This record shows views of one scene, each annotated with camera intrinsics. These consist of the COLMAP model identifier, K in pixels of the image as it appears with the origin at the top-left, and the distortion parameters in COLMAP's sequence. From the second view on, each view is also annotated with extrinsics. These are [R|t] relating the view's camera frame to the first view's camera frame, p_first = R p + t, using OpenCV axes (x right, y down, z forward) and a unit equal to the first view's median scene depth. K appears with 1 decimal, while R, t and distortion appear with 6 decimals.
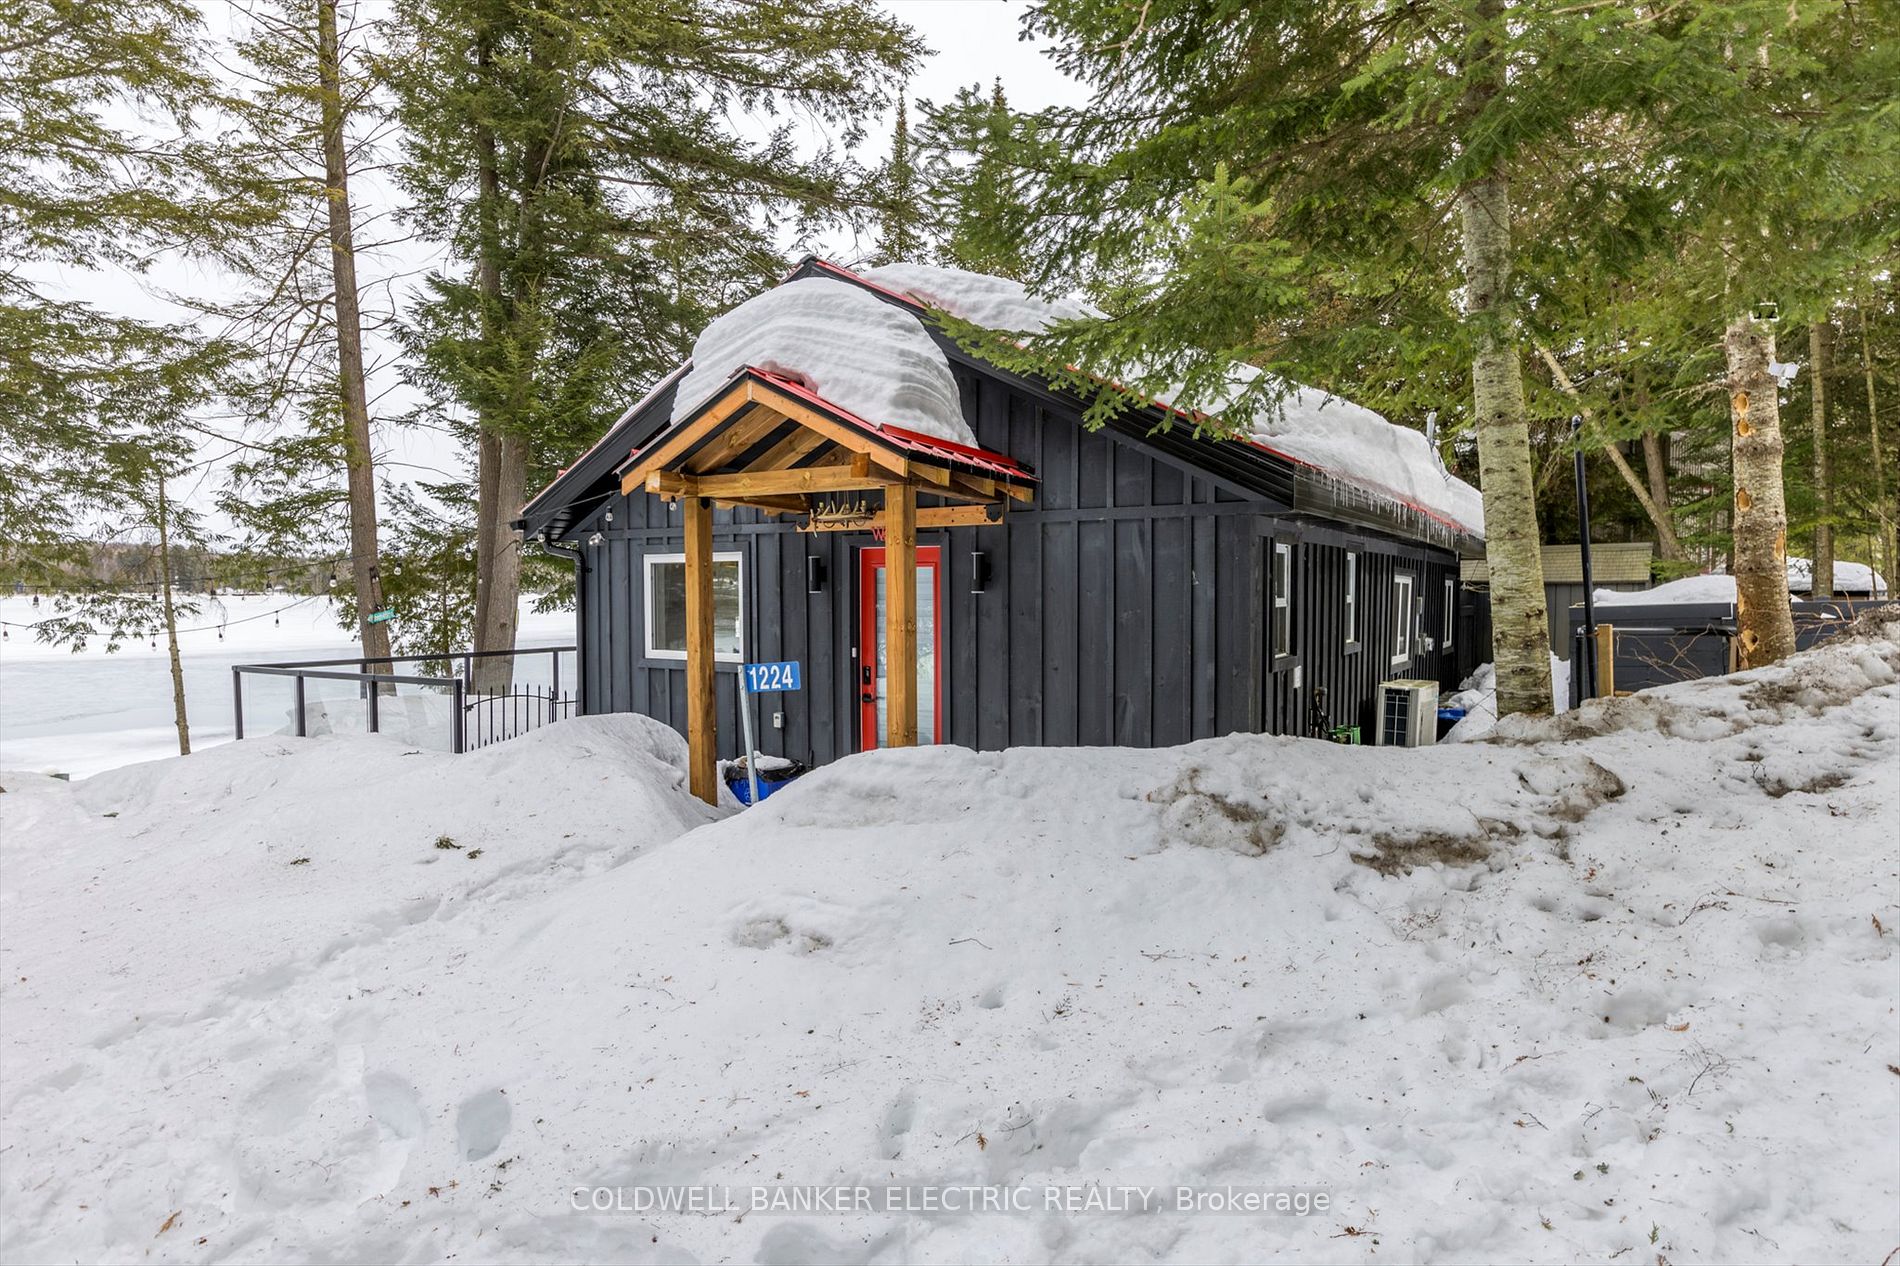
lens RADIAL K [[1042.1, 0, 954.2], [0, 1042.1, 623.3], [0, 0, 1]] dist [0.000428, 0.000657]
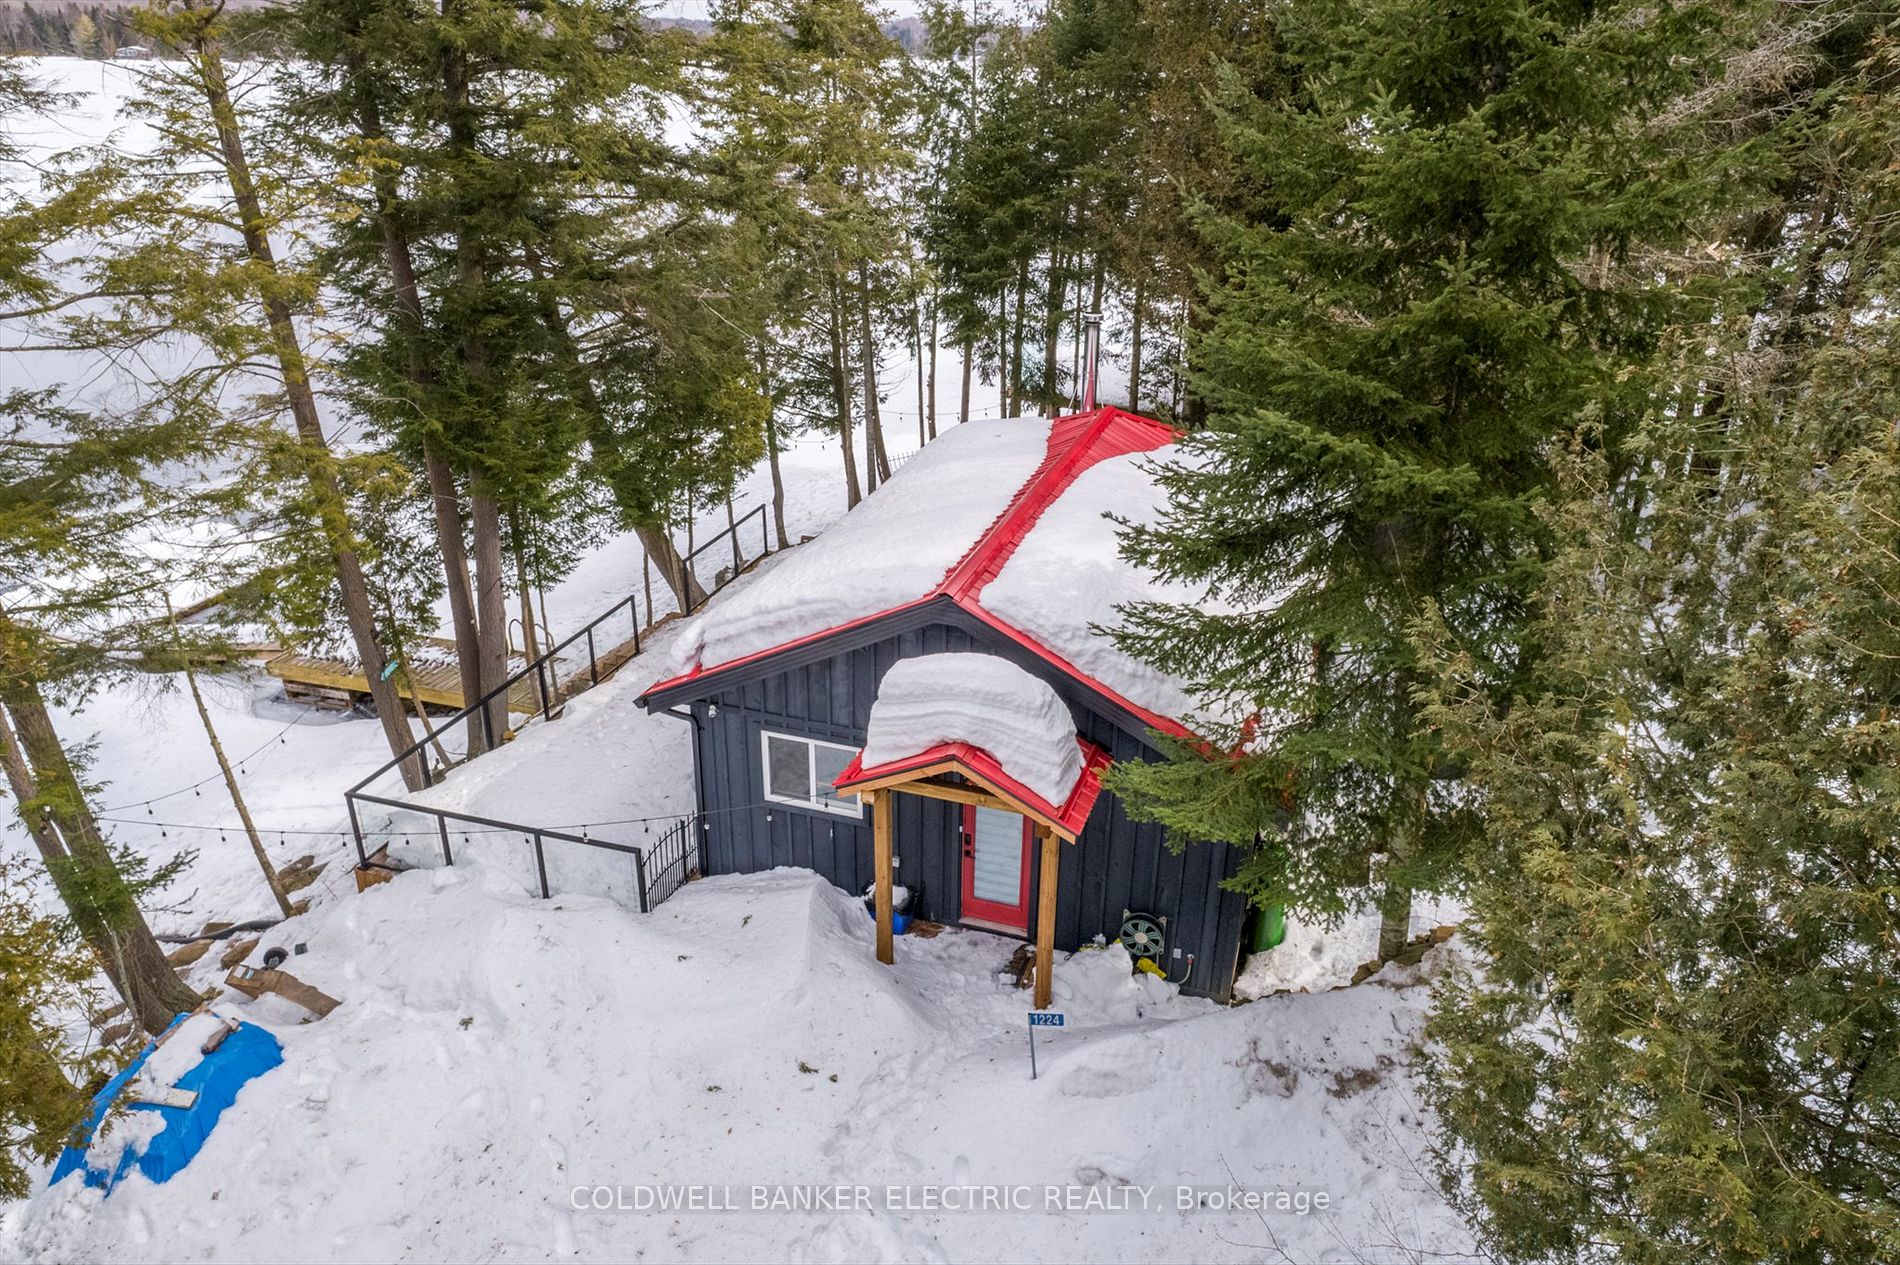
lens RADIAL K [[1326.5, 0, 950.0], [0, 1326.5, 632.5], [0, 0, 1]] dist [0.000990, 0.000753]
pose [[0.967385, -0.091273, 0.236297, -0.618707], [-0.010189, 0.918054, 0.396325, -1.126429], [-0.253107, -0.385806, 0.887181, -0.598963]]
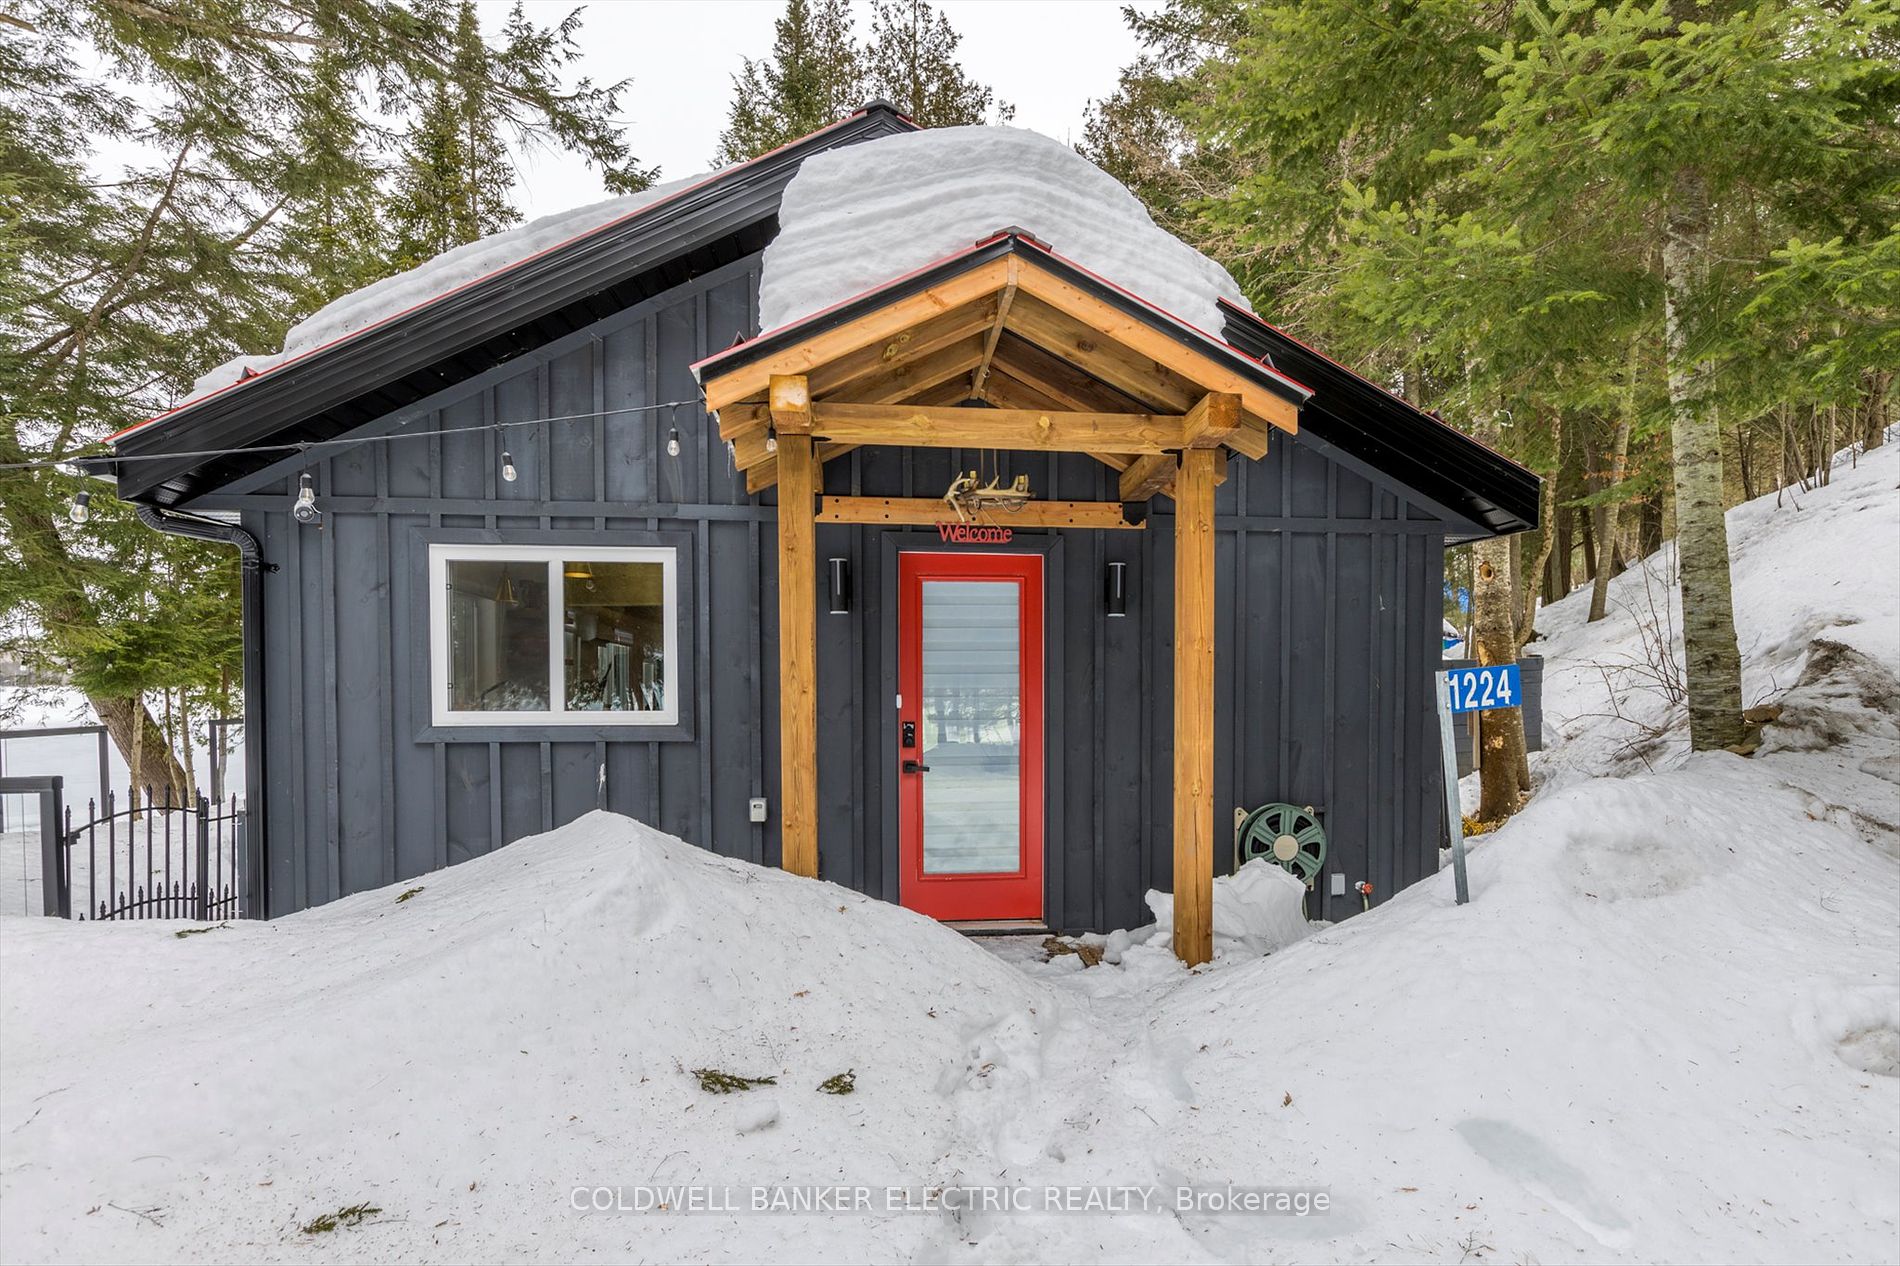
lens RADIAL K [[1090.1, 0, 989.3], [0, 1090.1, 717.1], [0, 0, 1]] dist [0.007162, 0.001582]
pose [[0.769348, -0.016299, 0.638622, -0.619149], [0.018546, 0.999823, 0.003175, 0.044648], [-0.638560, 0.009401, 0.769514, 0.485279]]
